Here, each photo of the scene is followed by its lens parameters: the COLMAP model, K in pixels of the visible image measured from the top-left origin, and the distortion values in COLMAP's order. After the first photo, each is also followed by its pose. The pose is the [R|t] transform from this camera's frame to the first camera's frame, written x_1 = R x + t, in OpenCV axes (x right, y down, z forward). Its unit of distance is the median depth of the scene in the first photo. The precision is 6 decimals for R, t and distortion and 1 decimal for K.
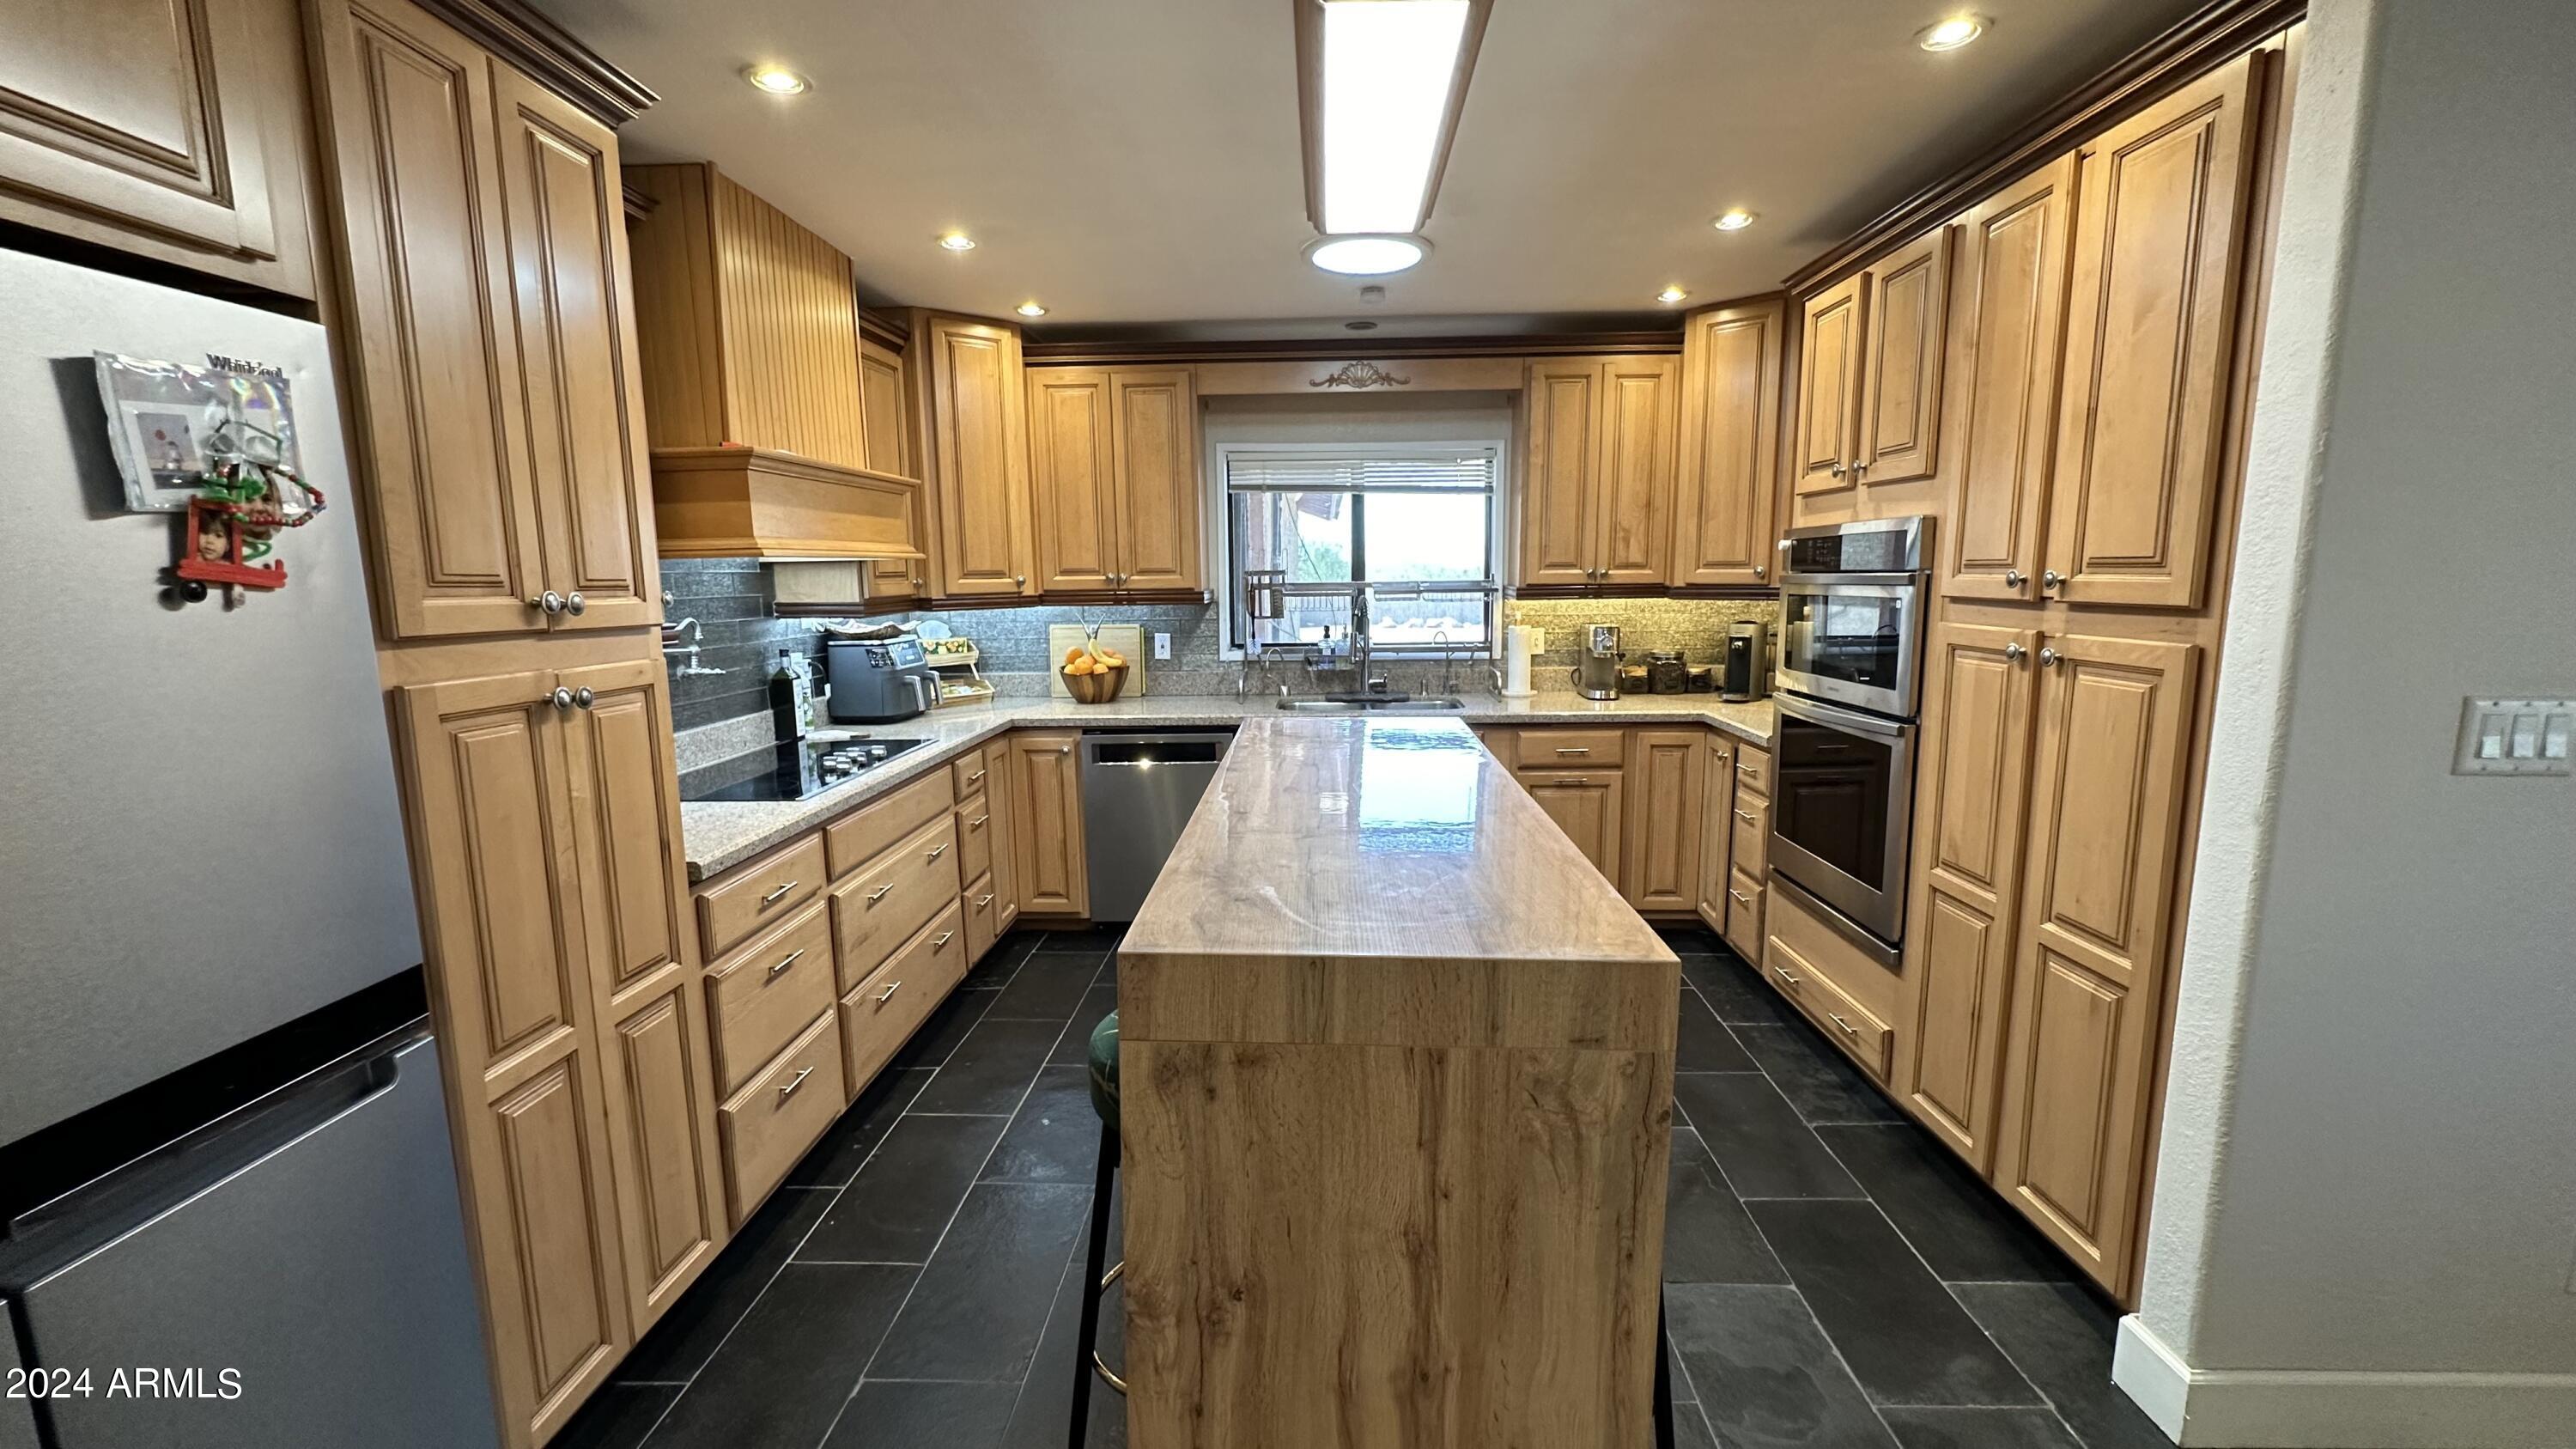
lens RADIAL K [[1027.2, 0, 1289.9], [0, 1027.2, 725.6], [0, 0, 1]] dist [-0.002974, 0.000441]
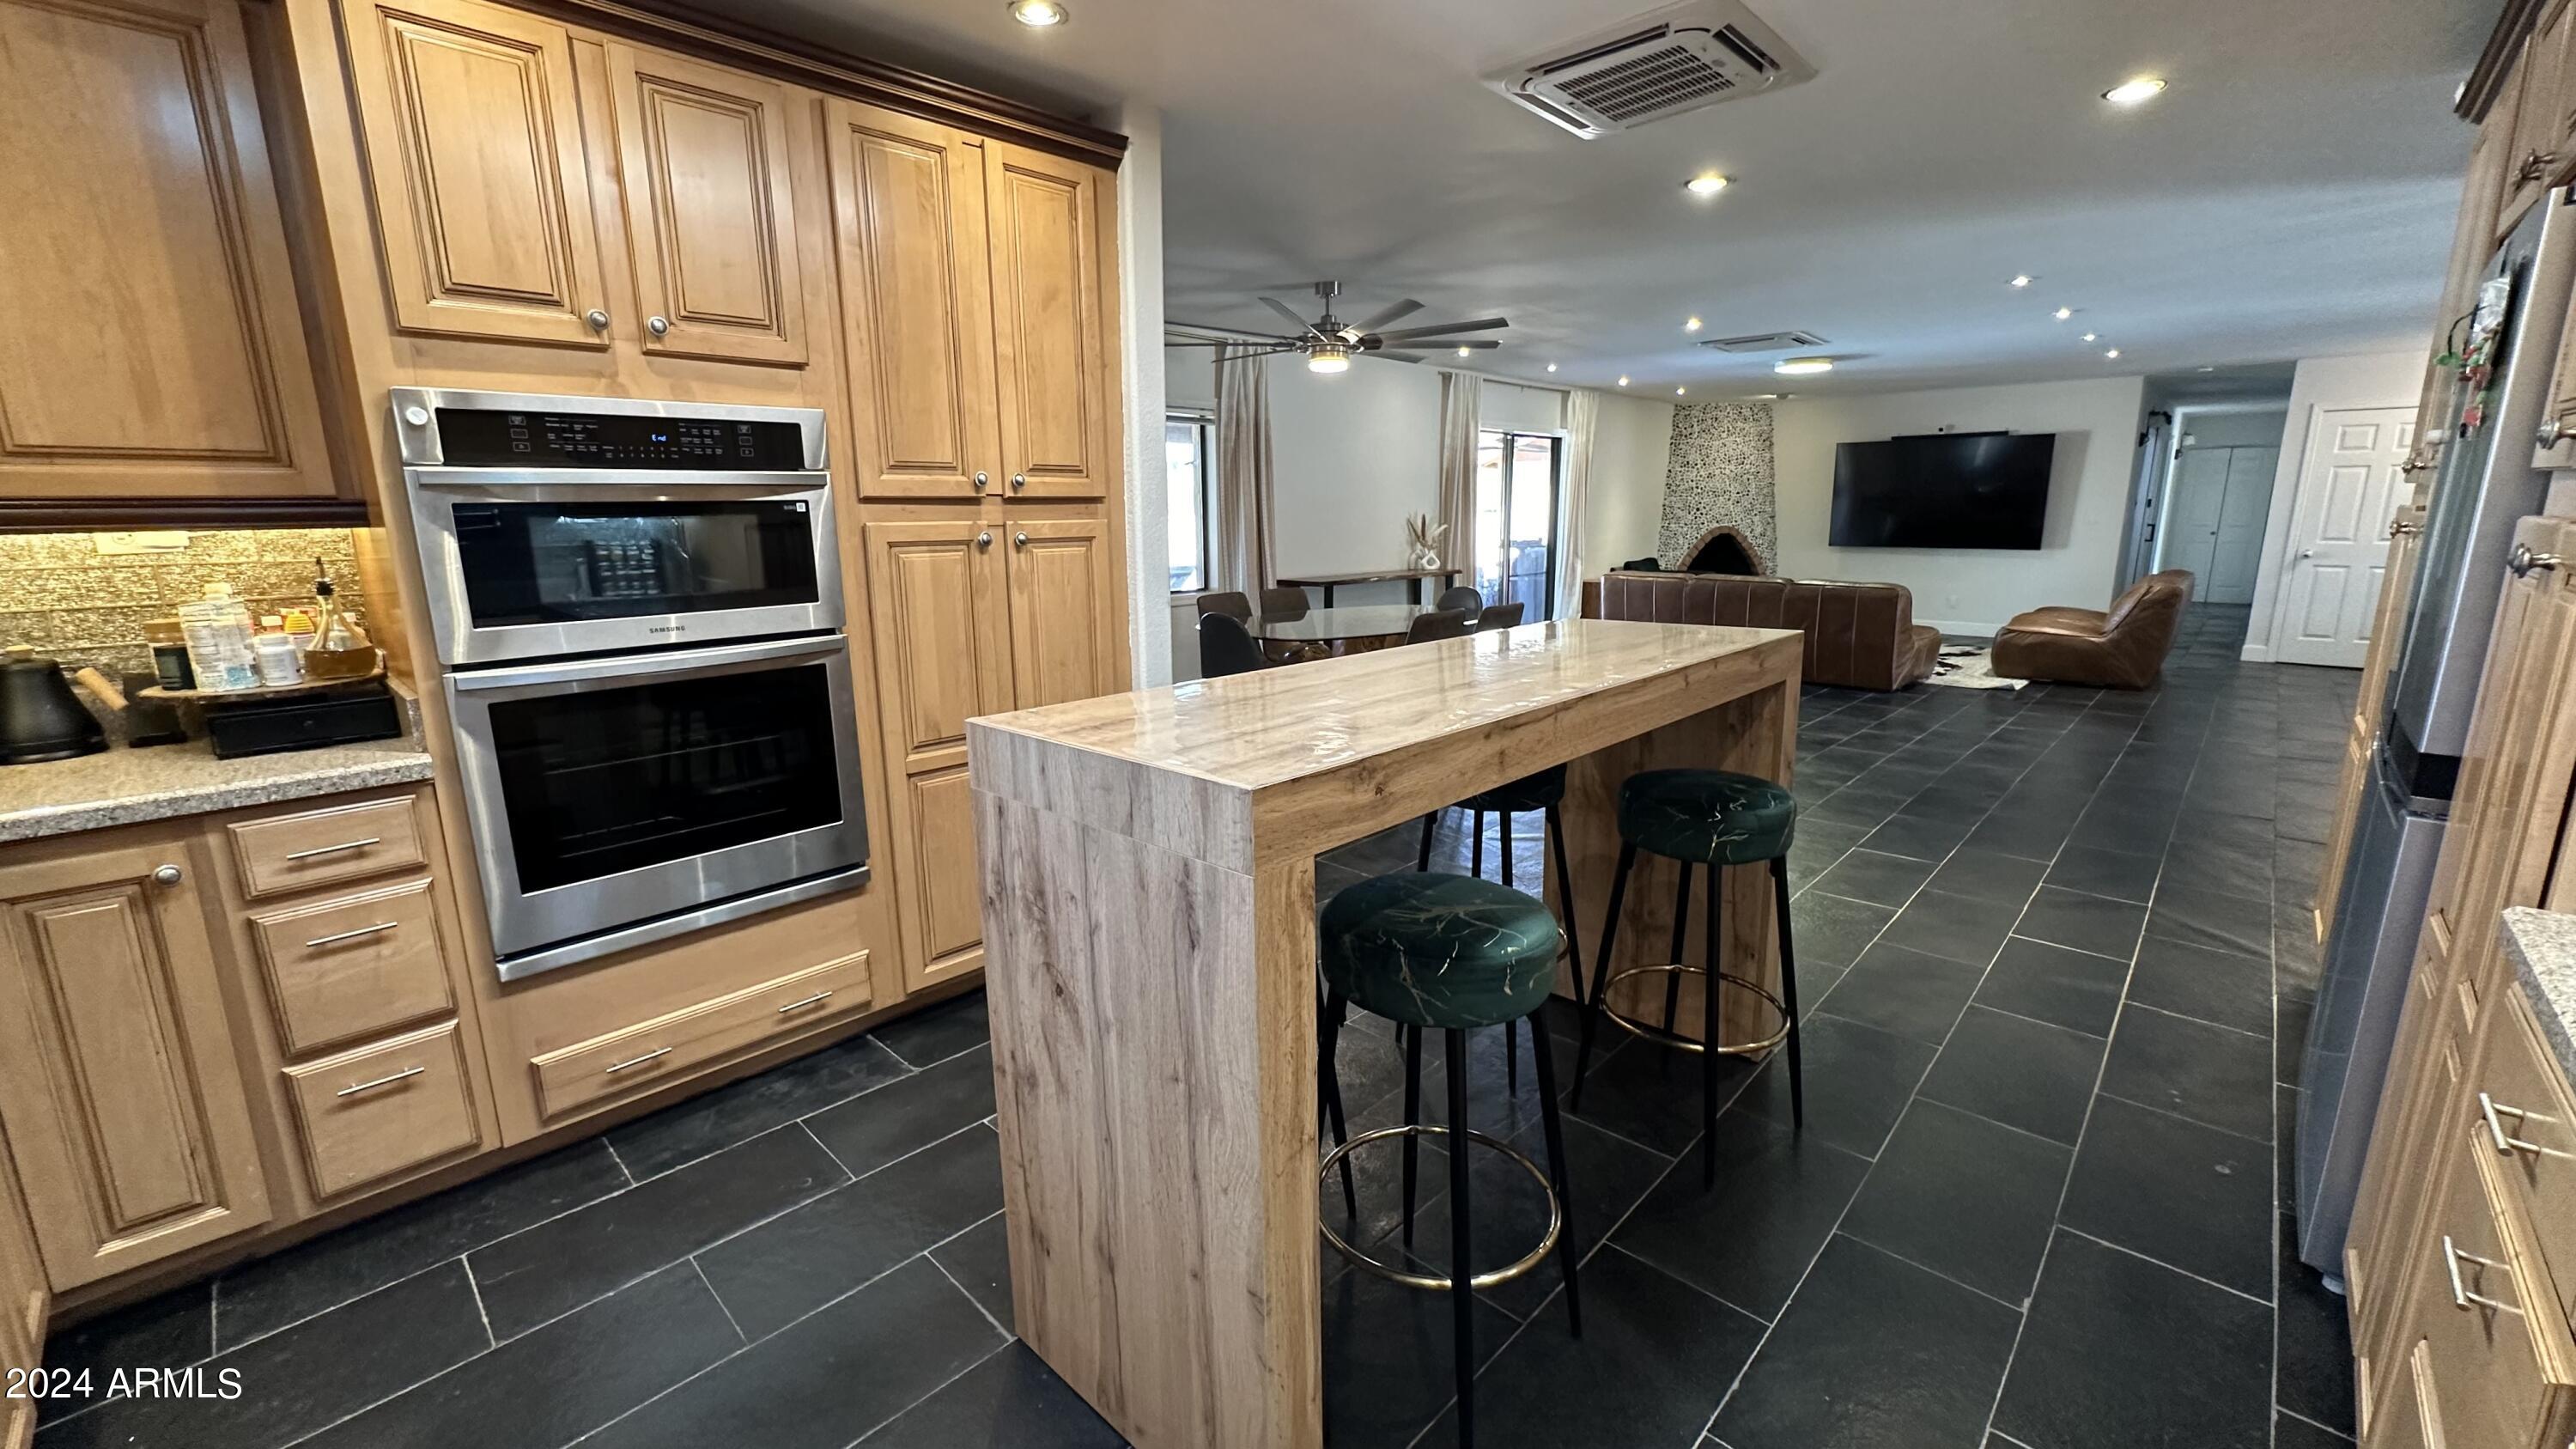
lens RADIAL K [[1027.2, 0, 1289.9], [0, 1027.2, 725.6], [0, 0, 1]] dist [-0.002974, 0.000441]
pose [[-0.750302, -0.119192, 0.650262, -0.294482], [0.115887, 0.944669, 0.306871, -0.142728], [-0.650859, 0.305603, -0.694975, 1.224440]]
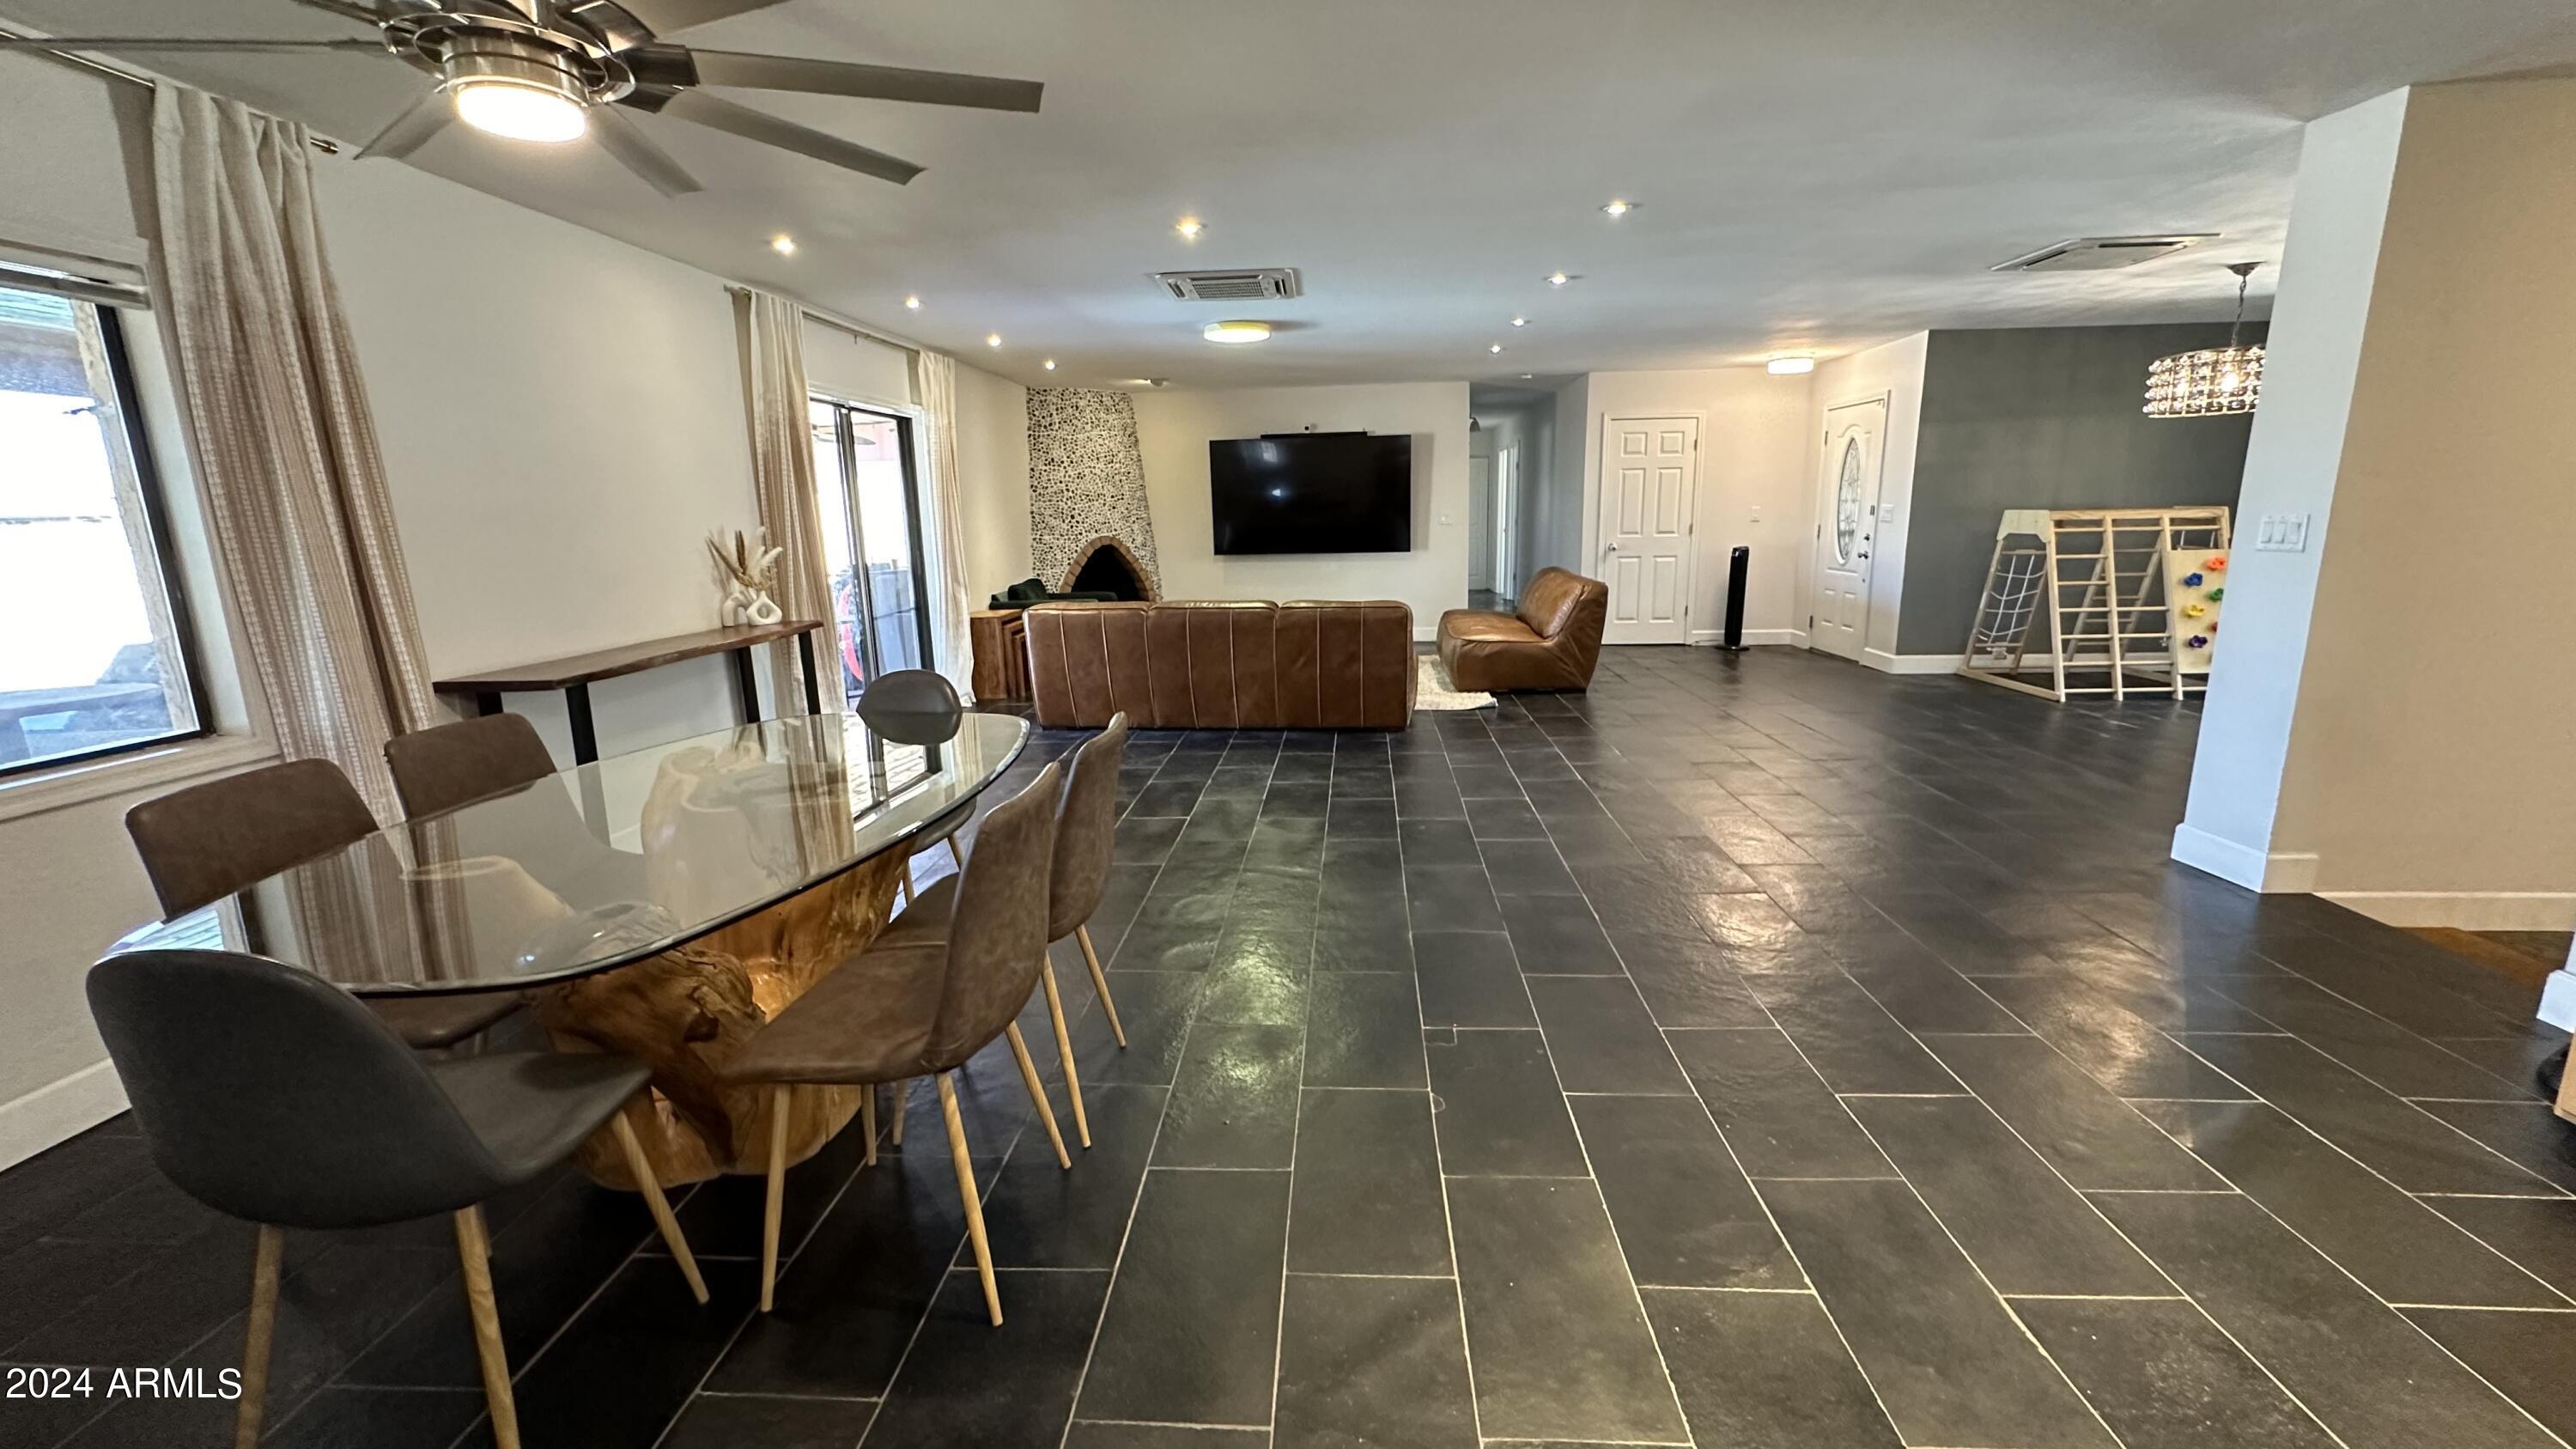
lens RADIAL K [[1029.7, 0, 1288.0], [0, 1029.7, 724.5], [0, 0, 1]] dist [-0.001358, 0.000175]
pose [[-0.998936, 0.027910, 0.036705, 0.400963], [0.039025, 0.935719, 0.350582, -0.035498], [-0.024561, 0.351642, -0.935812, 0.470930]]
